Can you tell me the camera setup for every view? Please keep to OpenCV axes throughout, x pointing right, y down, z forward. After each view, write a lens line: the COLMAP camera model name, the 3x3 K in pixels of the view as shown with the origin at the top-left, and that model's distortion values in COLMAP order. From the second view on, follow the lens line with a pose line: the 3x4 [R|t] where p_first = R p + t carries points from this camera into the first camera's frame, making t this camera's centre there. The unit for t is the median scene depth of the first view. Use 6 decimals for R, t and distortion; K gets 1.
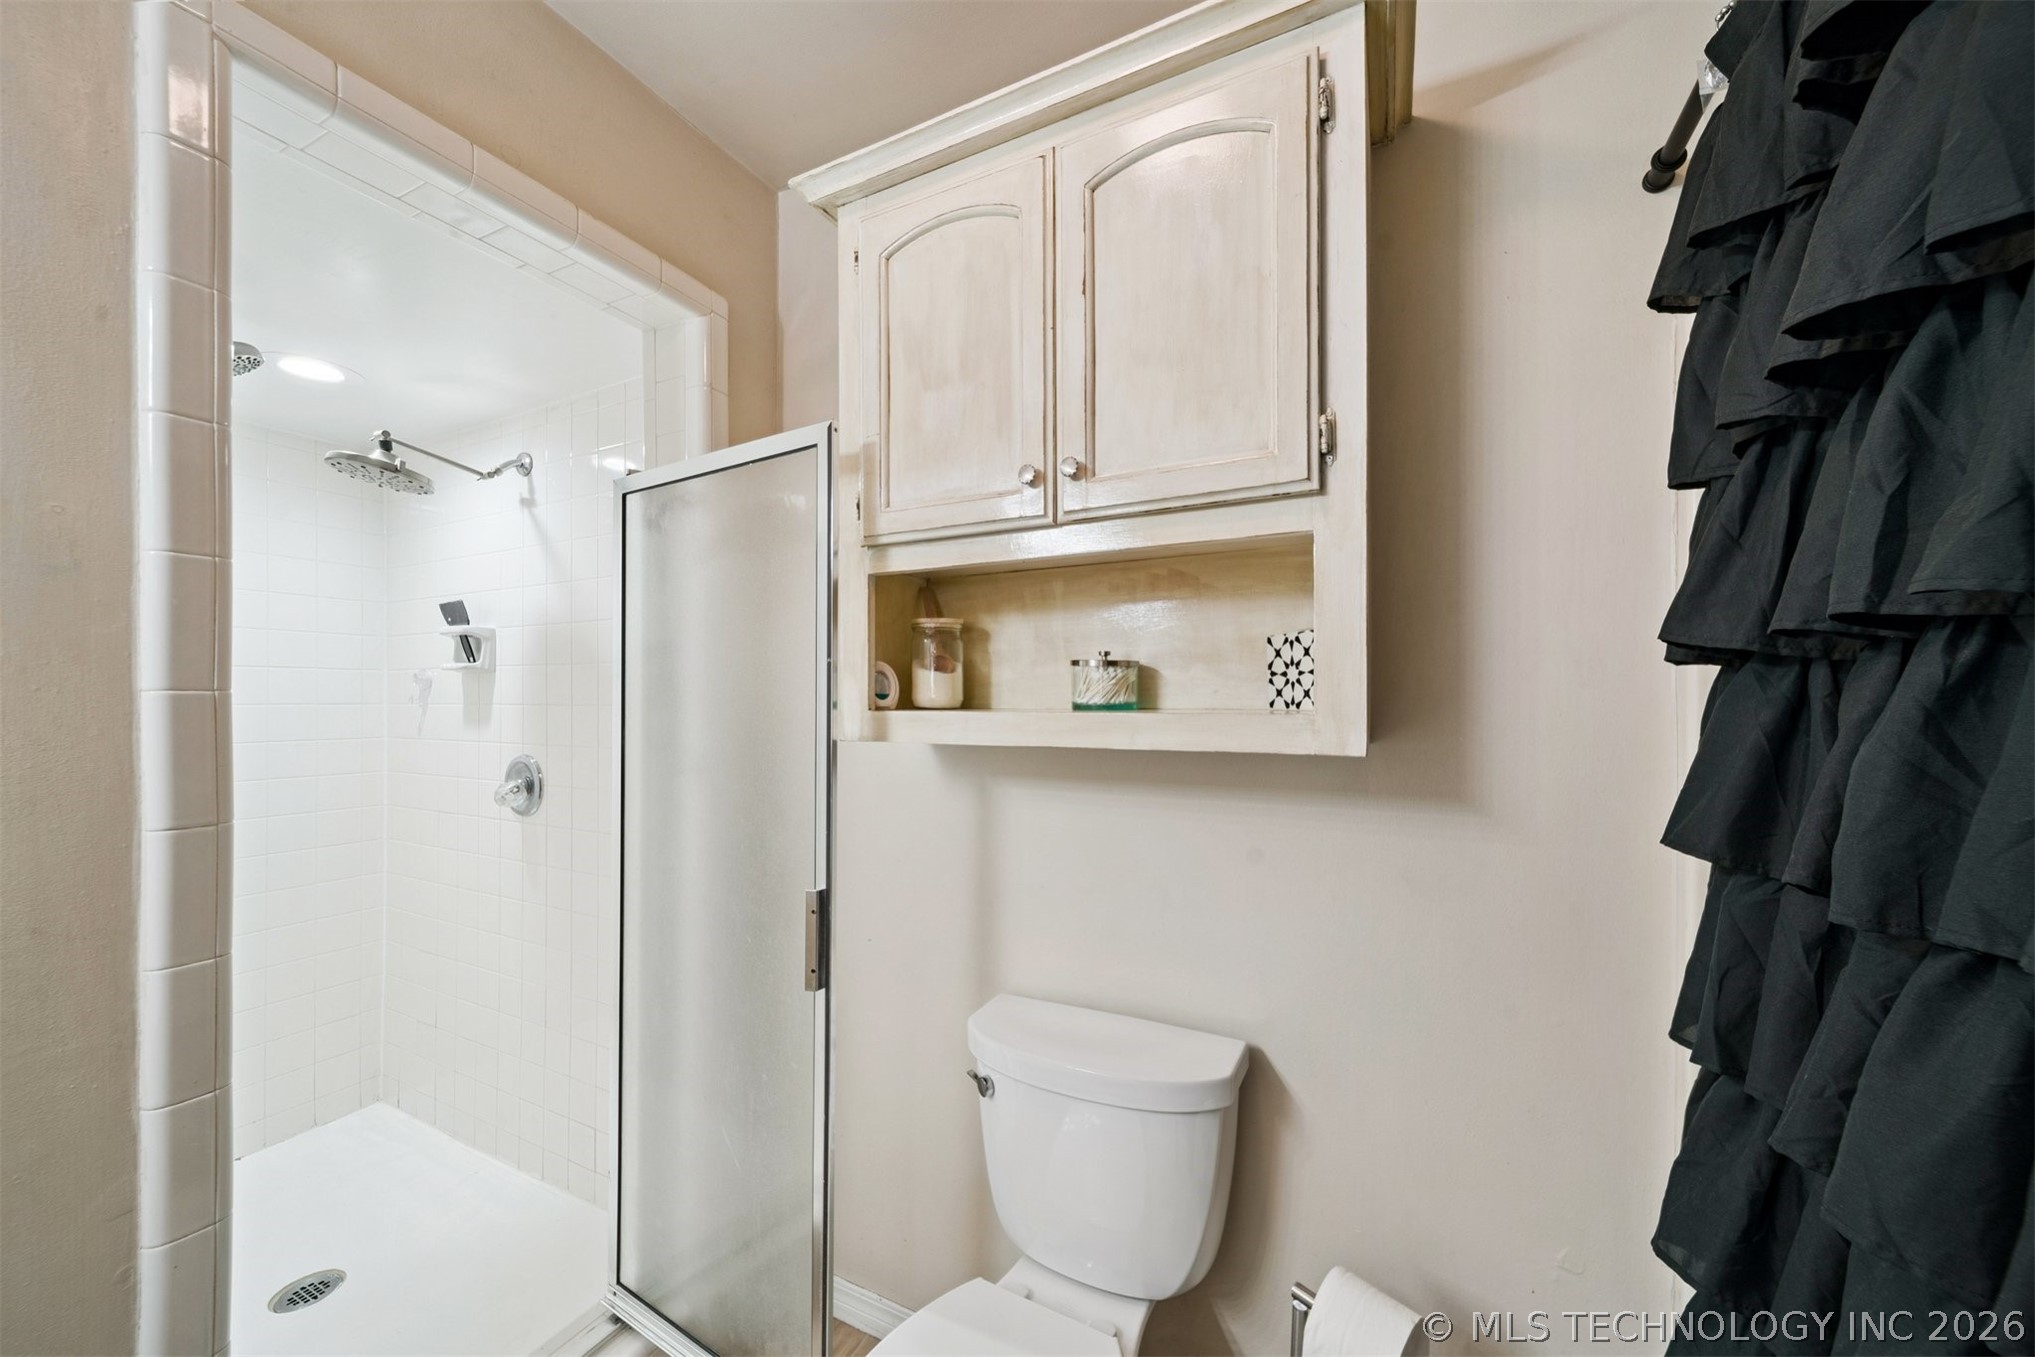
lens RADIAL K [[718.0, 0, 1011.7], [0, 718.0, 686.8], [0, 0, 1]] dist [-0.002198, -0.000019]
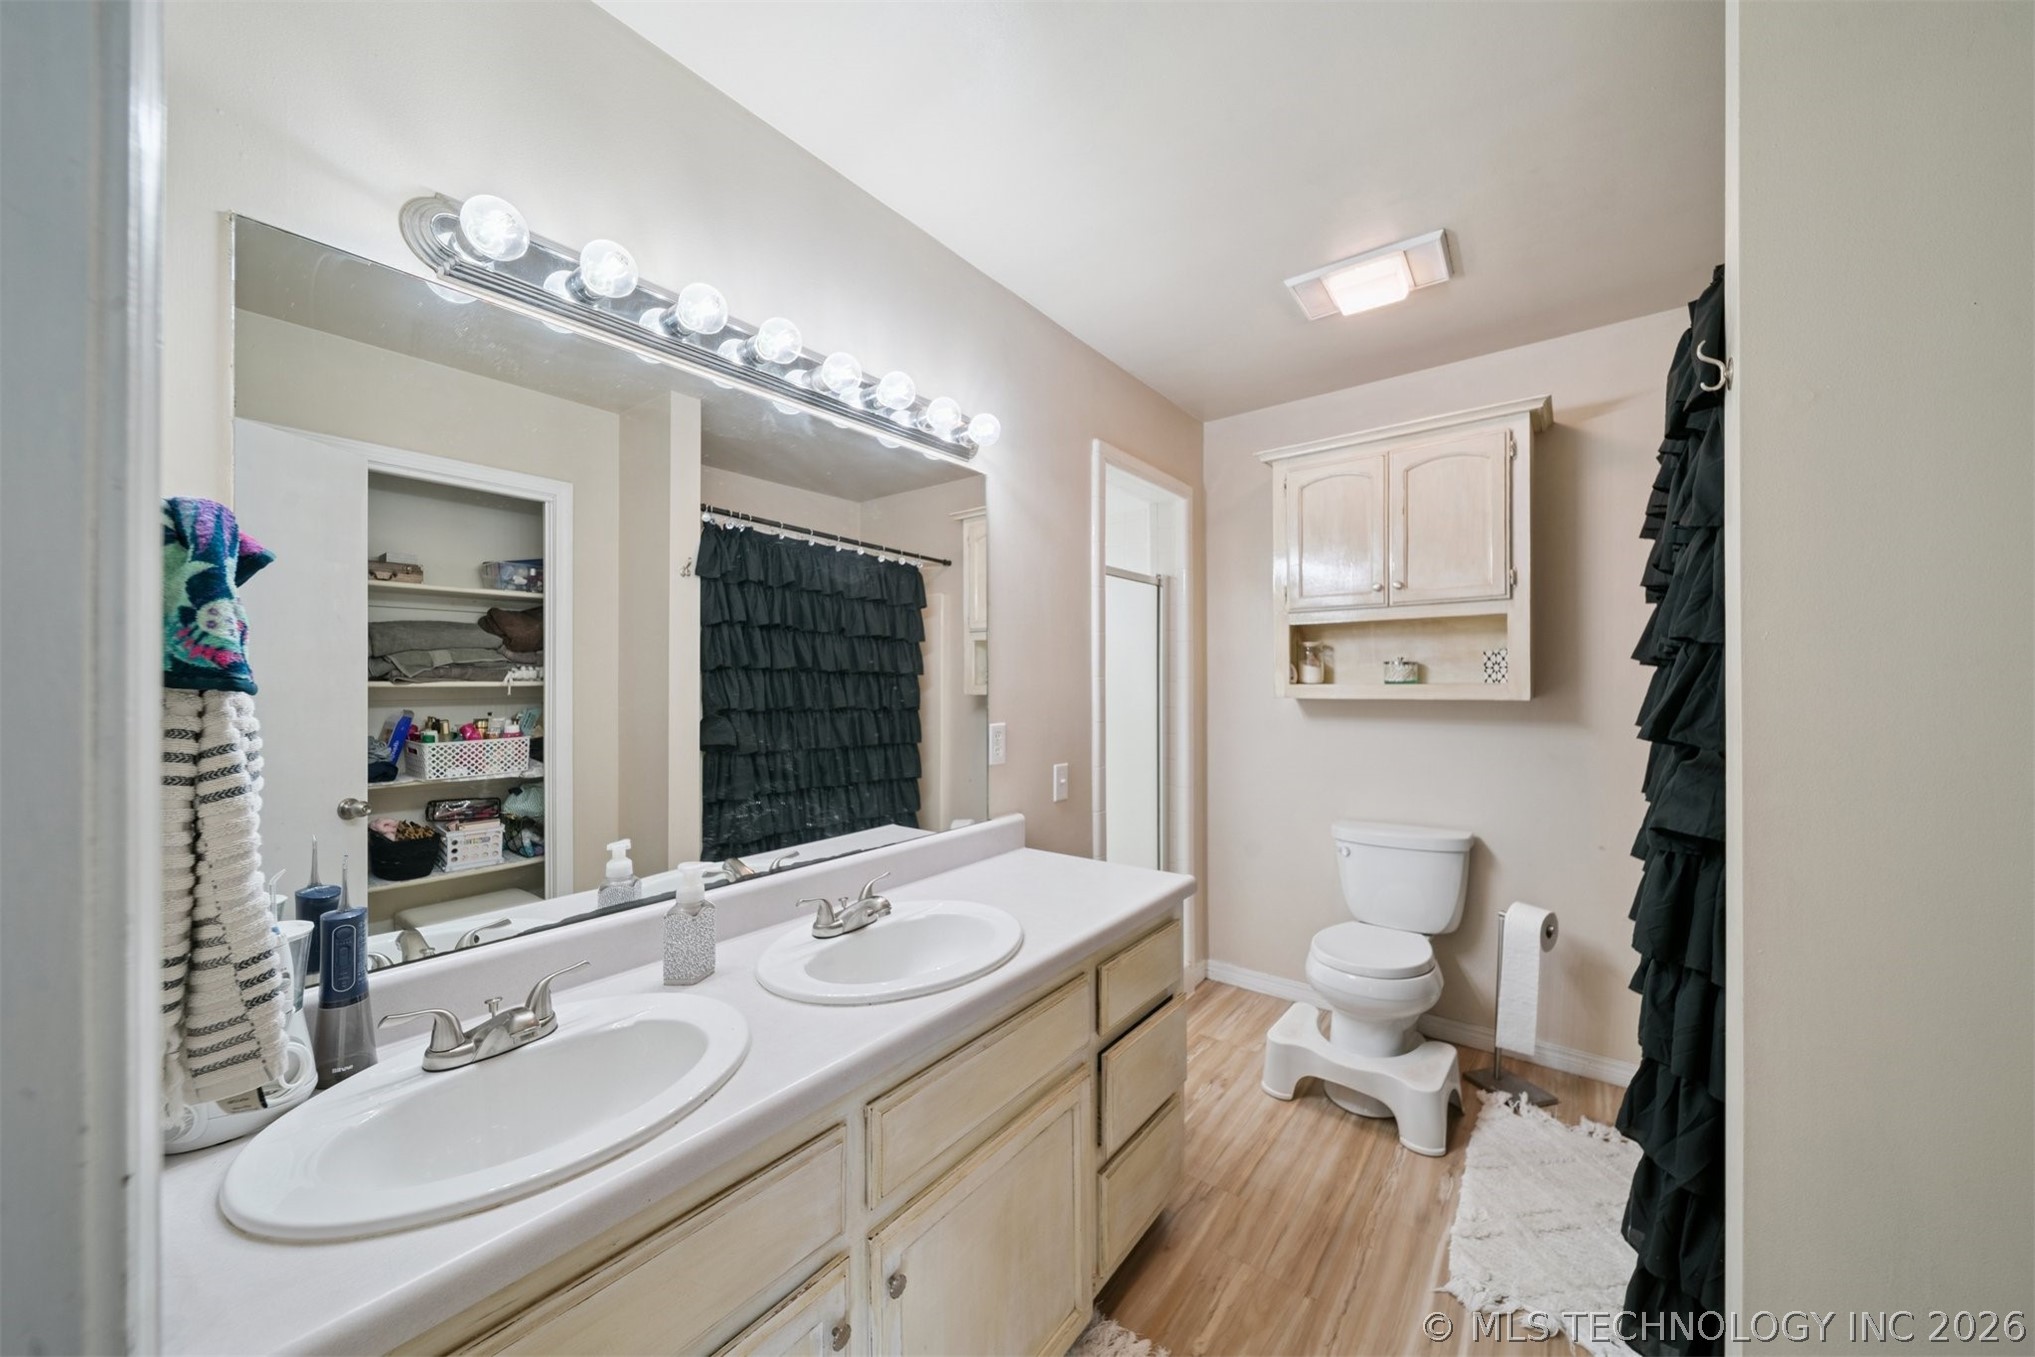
lens RADIAL K [[718.0, 0, 1025.6], [0, 718.0, 684.1], [0, 0, 1]] dist [-0.002198, -0.000019]
pose [[0.984572, -0.005502, -0.174895, -0.707456], [0.008436, 0.999836, 0.016036, -0.014070], [0.174778, -0.017264, 0.984456, -1.565302]]
